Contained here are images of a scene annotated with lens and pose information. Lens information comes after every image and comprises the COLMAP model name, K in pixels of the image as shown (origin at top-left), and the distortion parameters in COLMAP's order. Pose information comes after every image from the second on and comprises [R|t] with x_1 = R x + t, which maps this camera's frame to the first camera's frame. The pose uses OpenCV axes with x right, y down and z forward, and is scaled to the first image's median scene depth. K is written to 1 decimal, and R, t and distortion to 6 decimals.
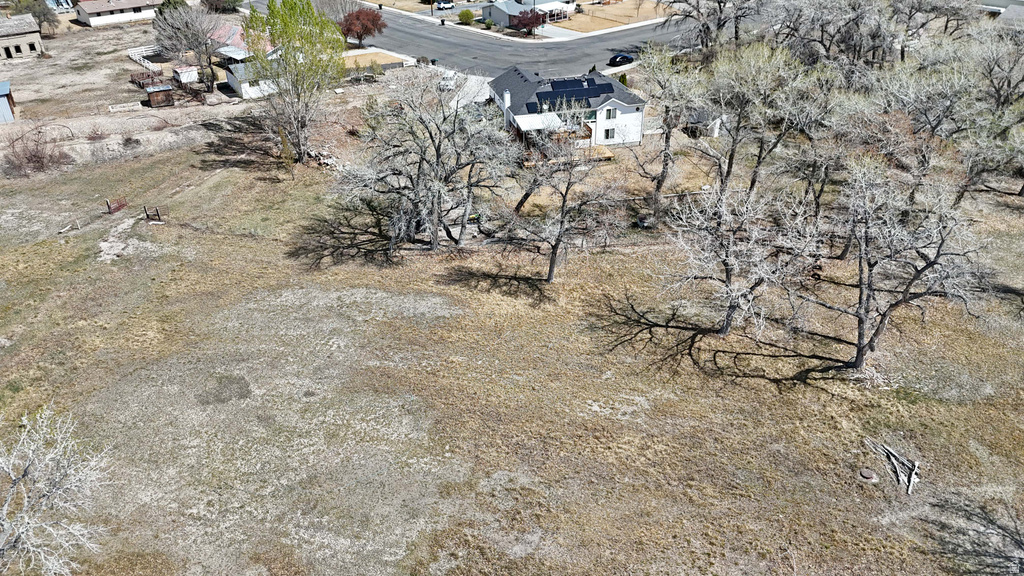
lens RADIAL K [[753.1, 0, 510.0], [0, 753.1, 289.4], [0, 0, 1]] dist [0.068876, -0.060498]
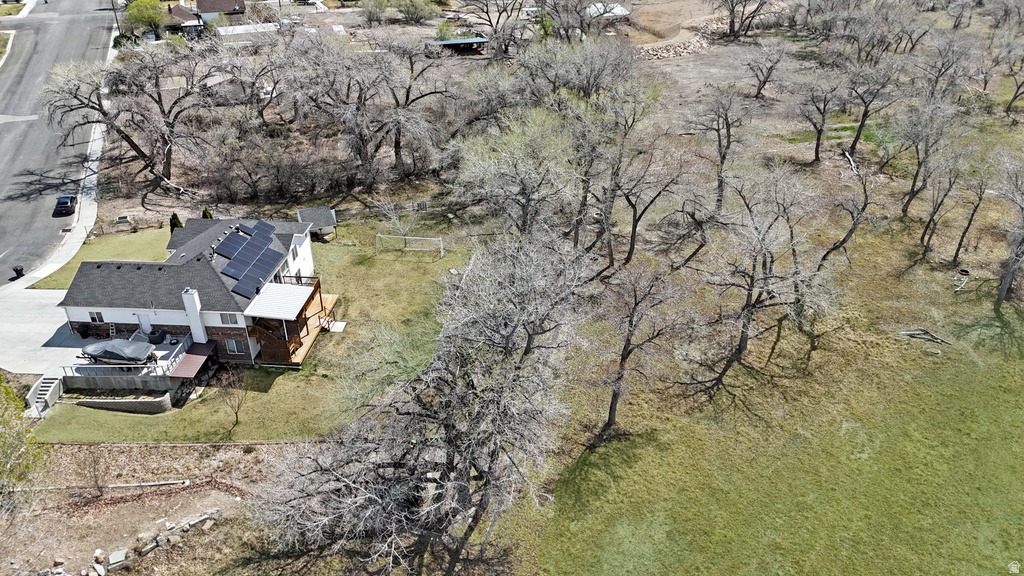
lens RADIAL K [[753.1, 0, 511.7], [0, 753.1, 295.8], [0, 0, 1]] dist [0.068876, -0.060498]
pose [[0.319666, -0.465385, 0.825367, -0.561527], [0.484025, 0.829048, 0.279997, -0.382720], [-0.814576, 0.309993, 0.490276, 0.581415]]
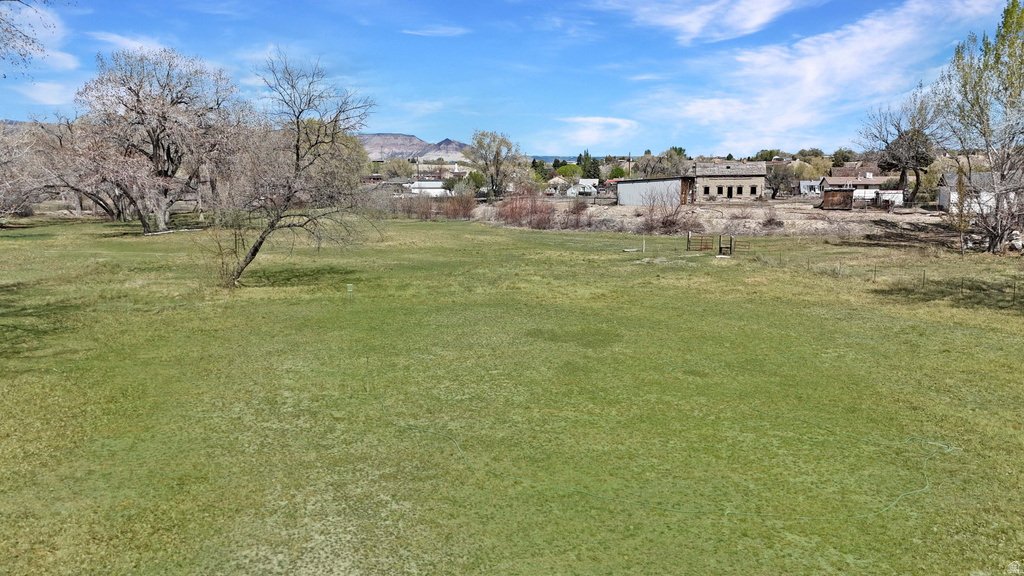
lens RADIAL K [[753.1, 0, 512.3], [0, 753.1, 288.2], [0, 0, 1]] dist [0.068876, -0.060498]
pose [[0.573871, 0.120352, -0.810054, 0.006525], [-0.422641, 0.890765, -0.167070, 0.152867], [0.701461, 0.438238, 0.562050, 0.493226]]
